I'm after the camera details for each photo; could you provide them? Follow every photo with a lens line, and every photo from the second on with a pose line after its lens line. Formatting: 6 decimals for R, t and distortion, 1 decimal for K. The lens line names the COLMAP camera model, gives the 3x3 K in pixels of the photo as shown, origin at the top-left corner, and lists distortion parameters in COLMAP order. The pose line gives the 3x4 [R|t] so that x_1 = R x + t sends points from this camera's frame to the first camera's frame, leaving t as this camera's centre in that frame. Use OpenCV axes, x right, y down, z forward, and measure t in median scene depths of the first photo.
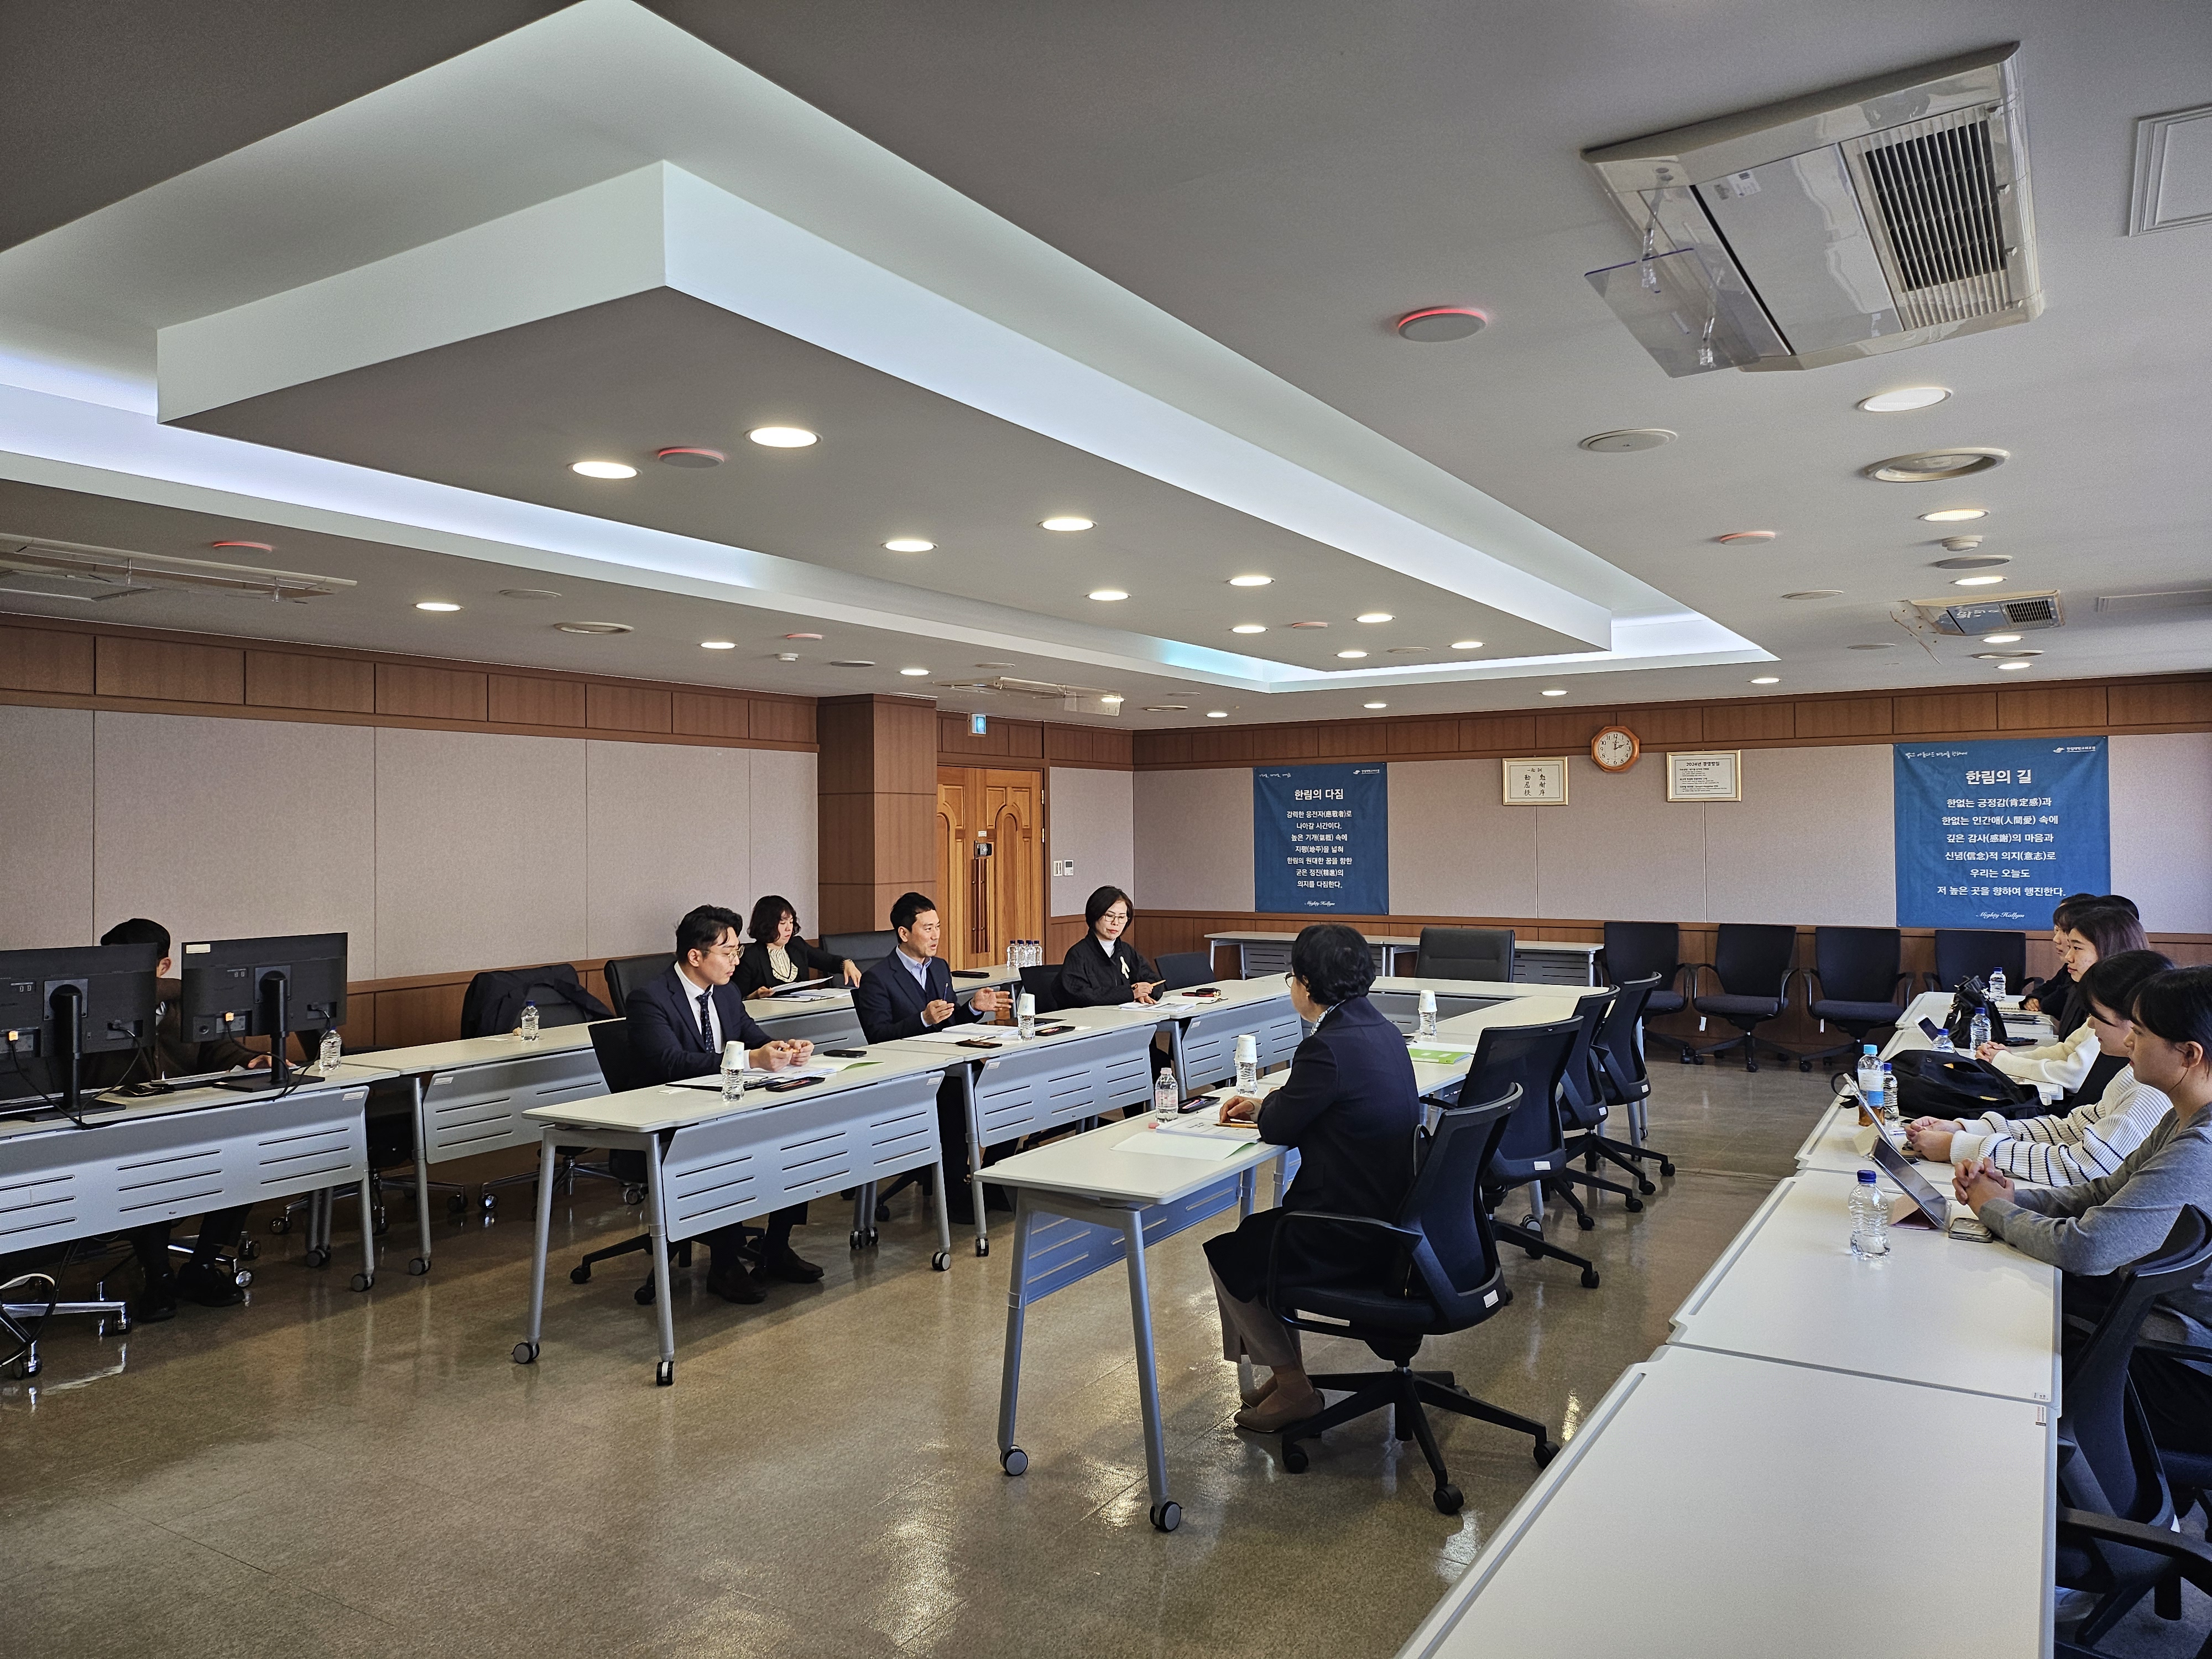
lens RADIAL K [[1532.8, 0, 1100.3], [0, 1532.8, 829.4], [0, 0, 1]] dist [0.040890, -0.011613]
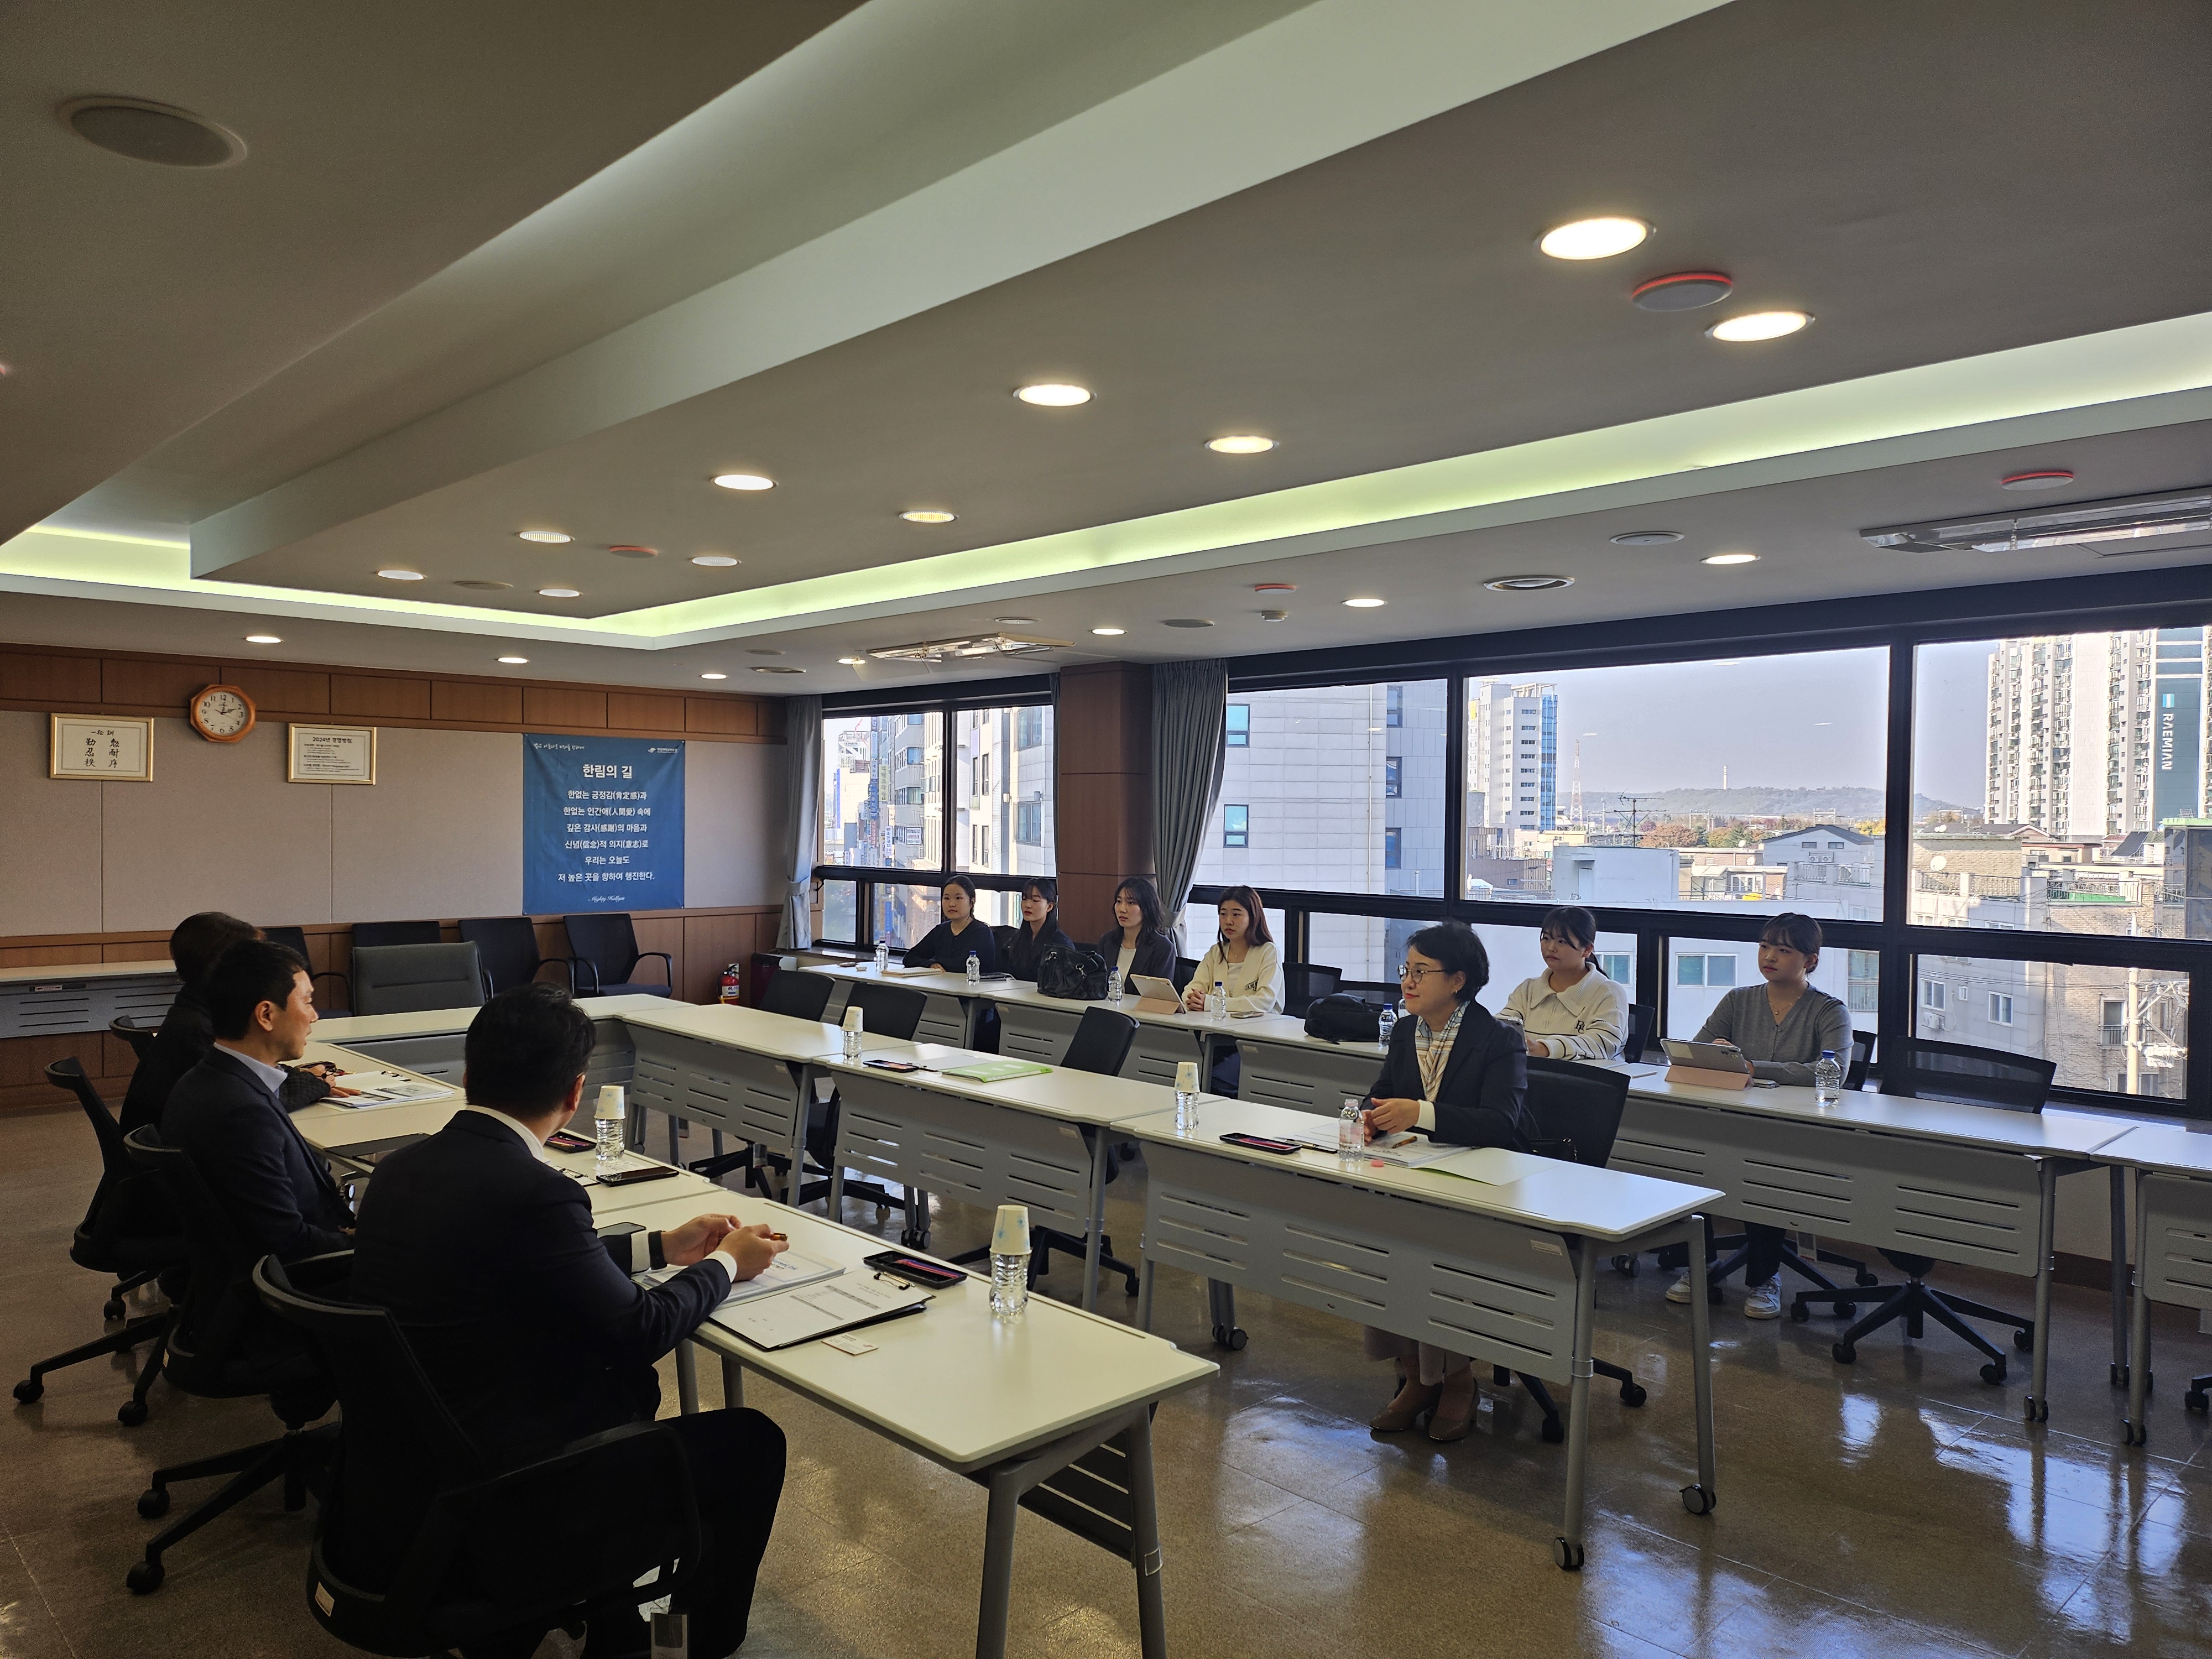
lens RADIAL K [[1532.8, 0, 1092.9], [0, 1532.8, 820.1], [0, 0, 1]] dist [0.040890, -0.011613]
pose [[0.229355, 0.008507, 0.973306, -0.387432], [-0.013292, 0.999896, -0.005607, 0.001795], [-0.973252, -0.011652, 0.229444, 0.420744]]
